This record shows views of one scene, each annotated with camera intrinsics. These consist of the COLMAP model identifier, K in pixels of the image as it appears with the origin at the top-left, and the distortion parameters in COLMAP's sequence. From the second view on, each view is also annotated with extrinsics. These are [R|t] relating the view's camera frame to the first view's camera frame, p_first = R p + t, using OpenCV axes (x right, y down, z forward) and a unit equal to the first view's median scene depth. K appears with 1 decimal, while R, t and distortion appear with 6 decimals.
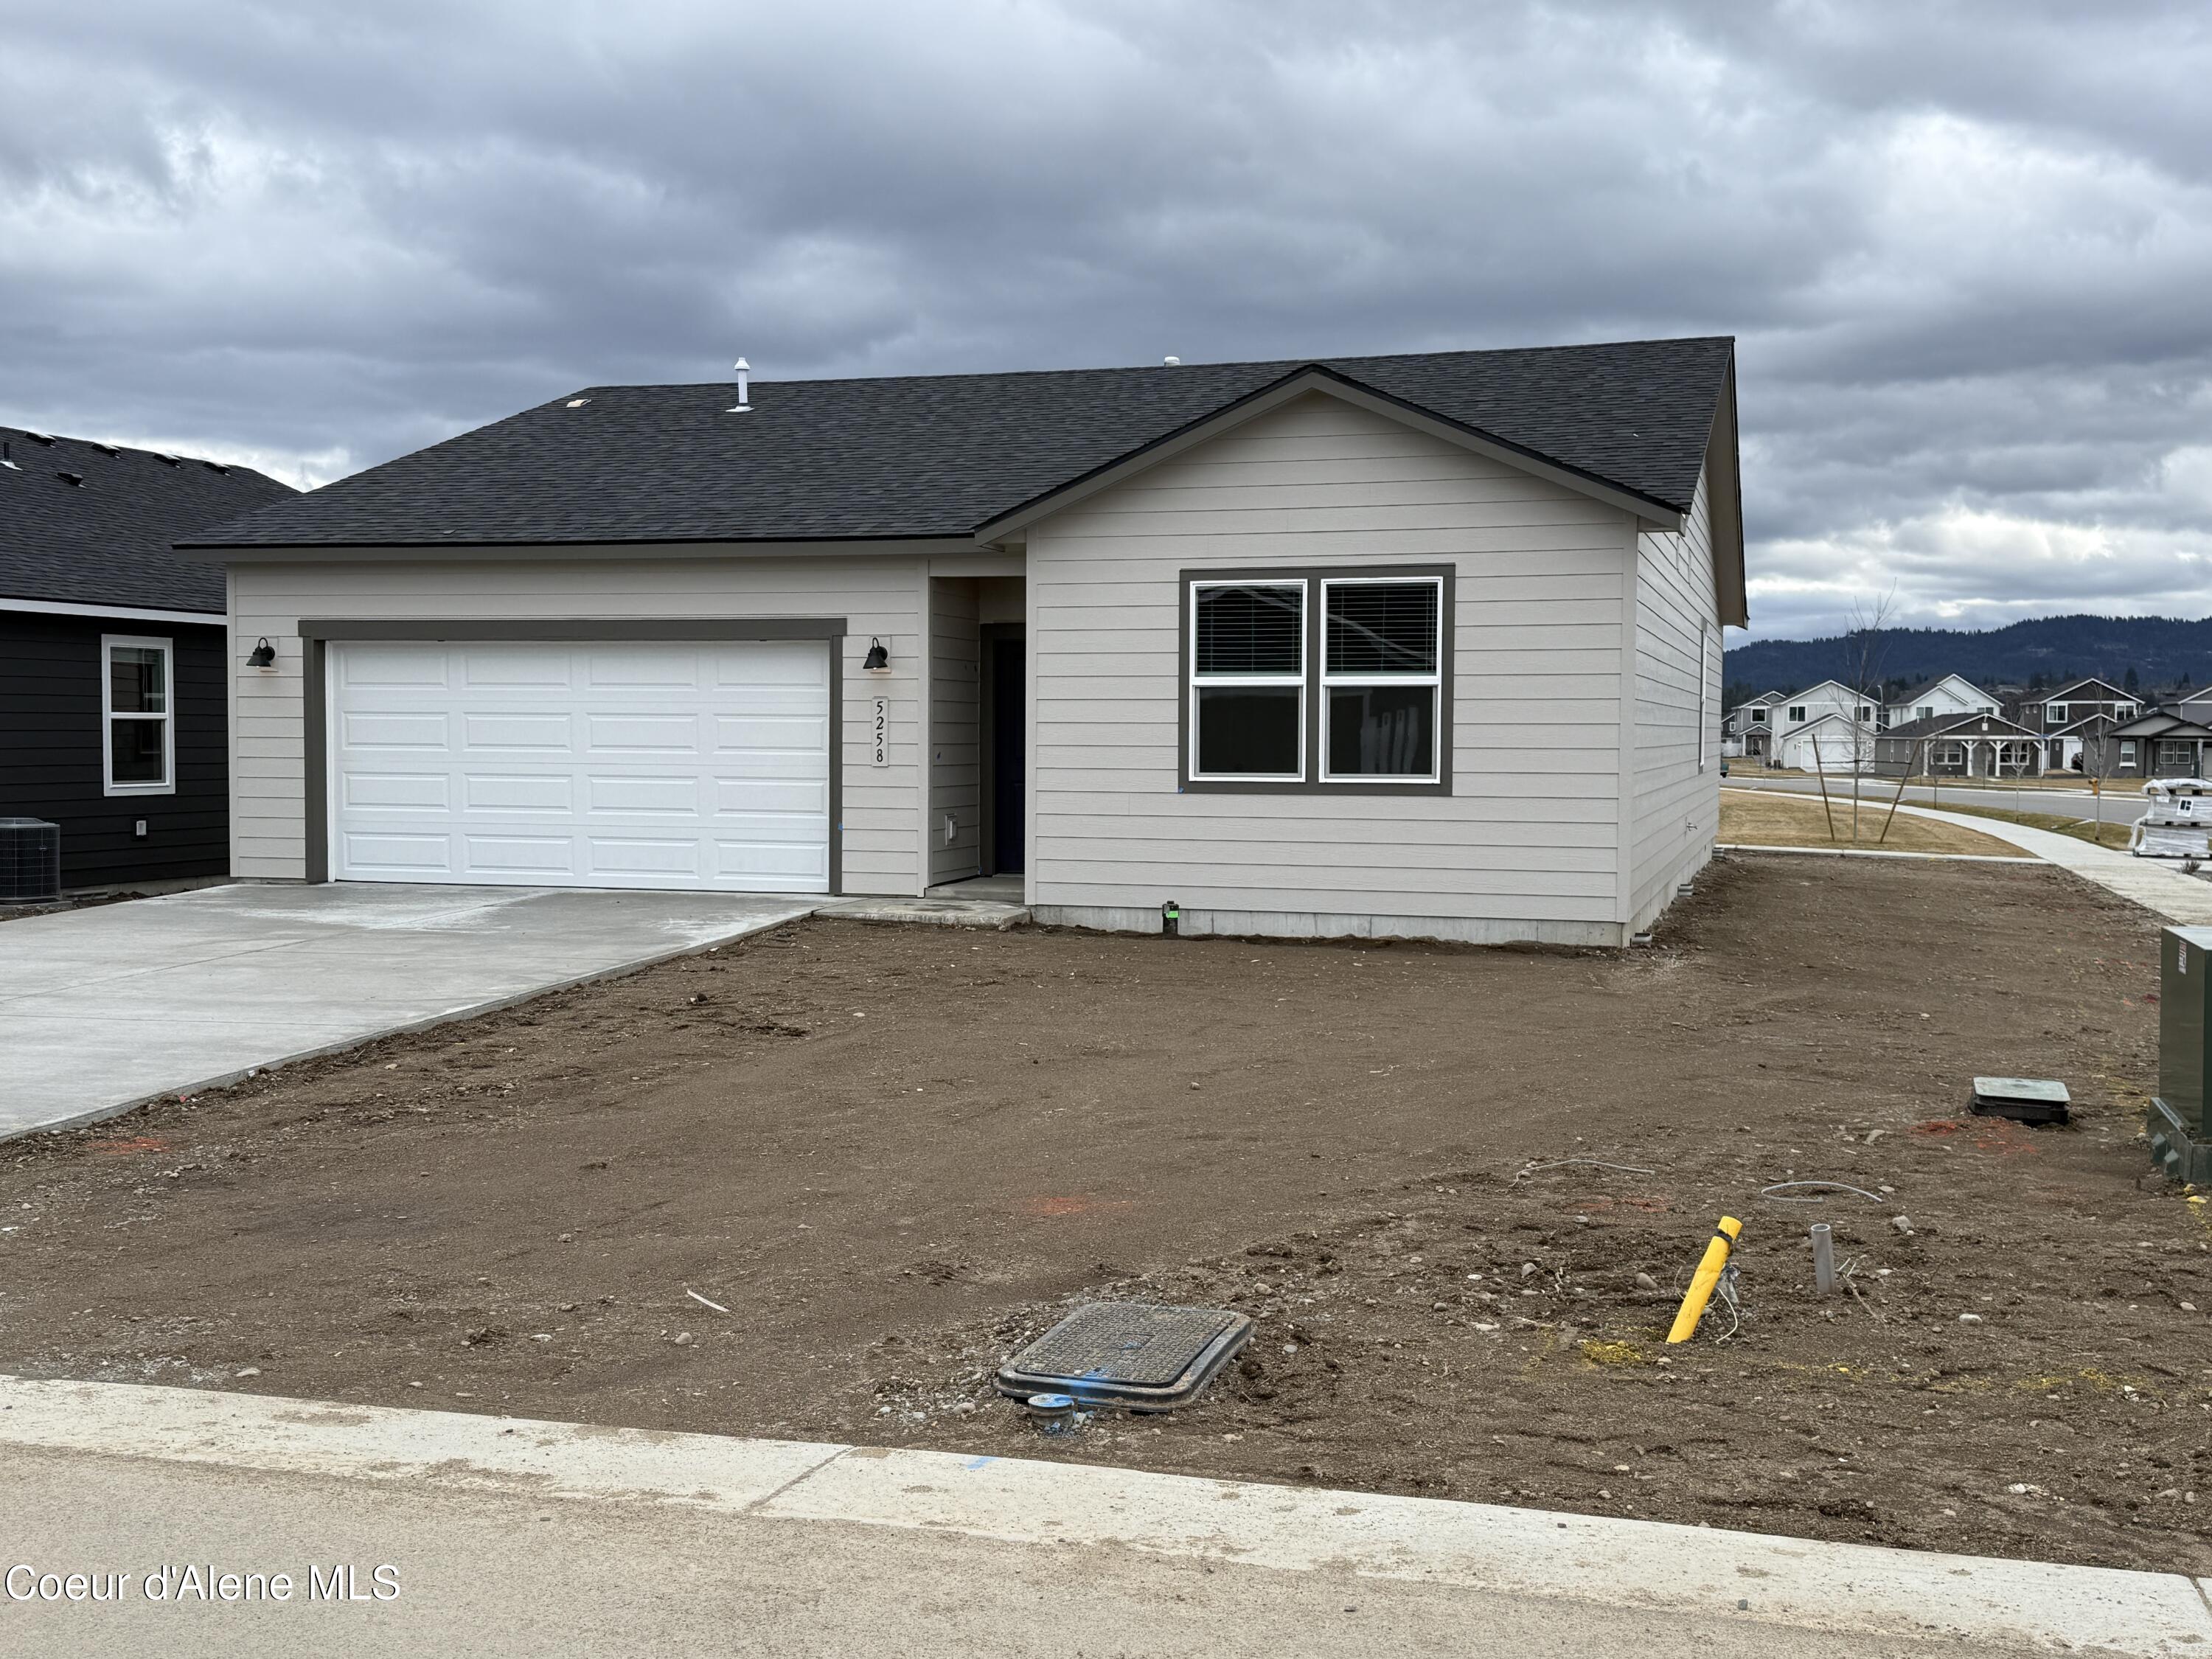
lens RADIAL K [[2388.1, 0, 1105.0], [0, 2388.1, 830.9], [0, 0, 1]] dist [0.095143, 0.000000]
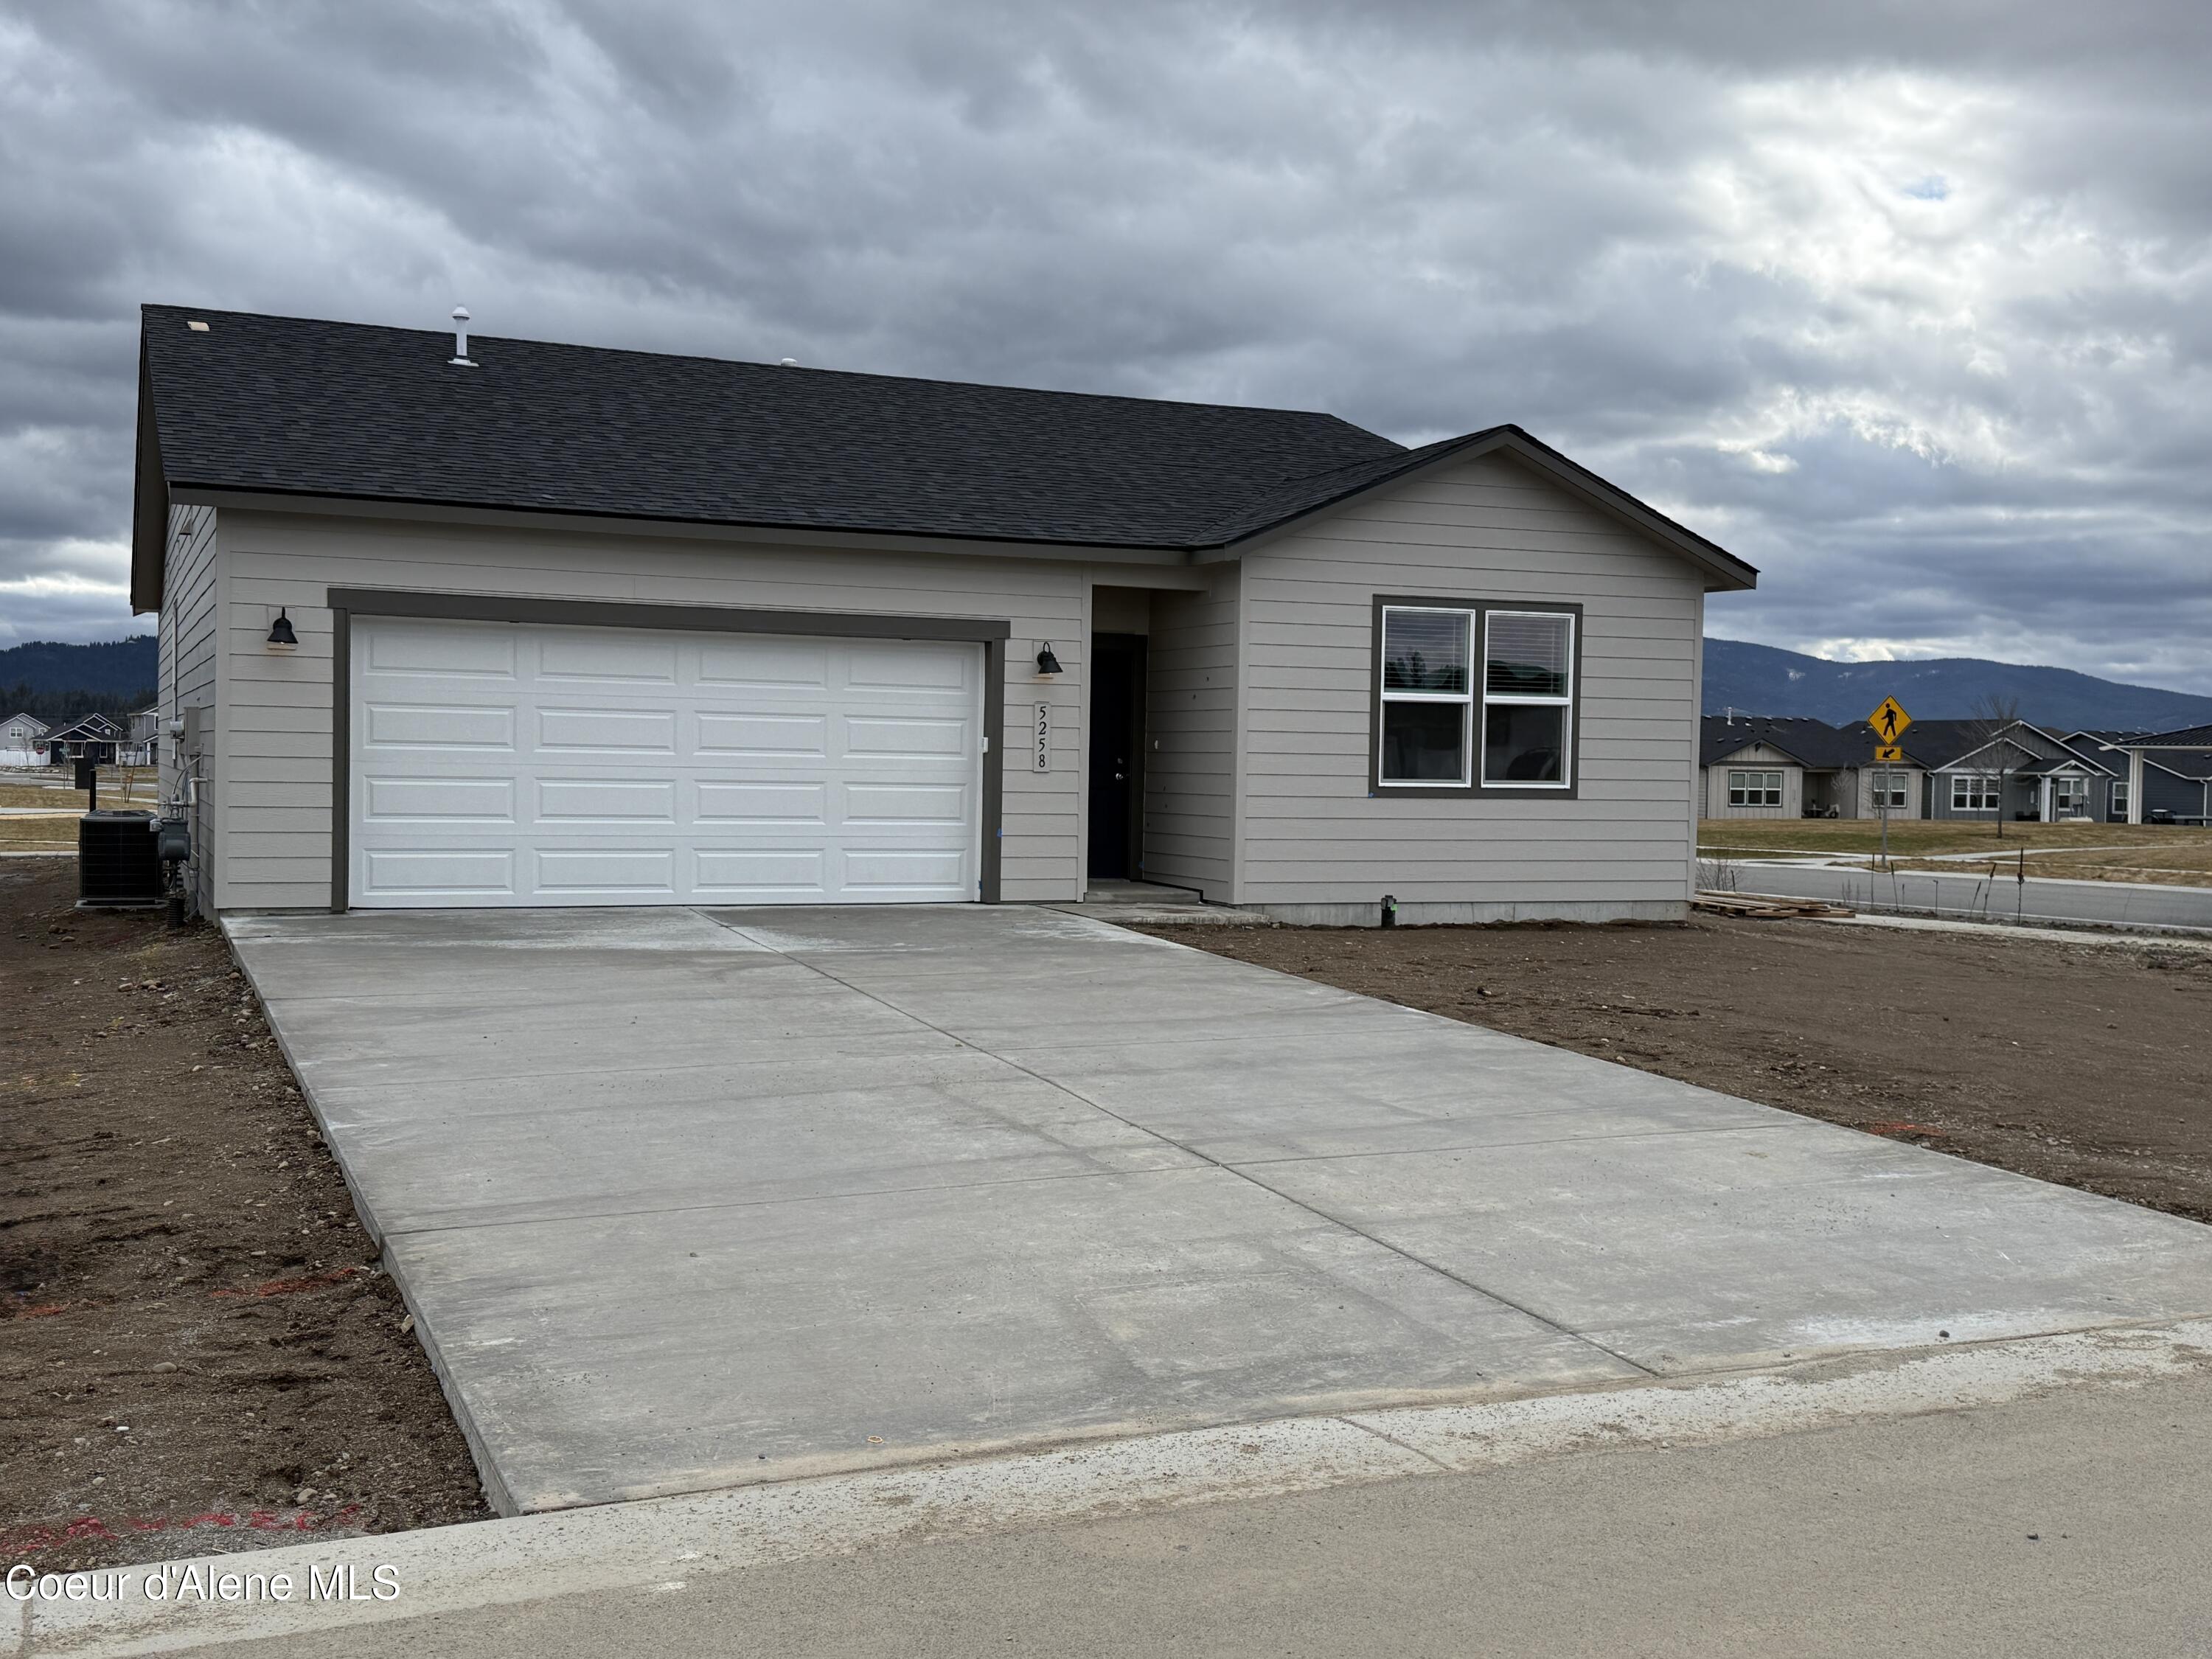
lens RADIAL K [[2261.4, 0, 1125.3], [0, 2261.4, 840.1], [0, 0, 1]] dist [0.059880, 0.000000]
pose [[0.752190, -0.018049, 0.658700, -0.742426], [0.011815, 0.999834, 0.013904, -0.012122], [-0.658841, -0.002676, 0.752278, 0.290240]]
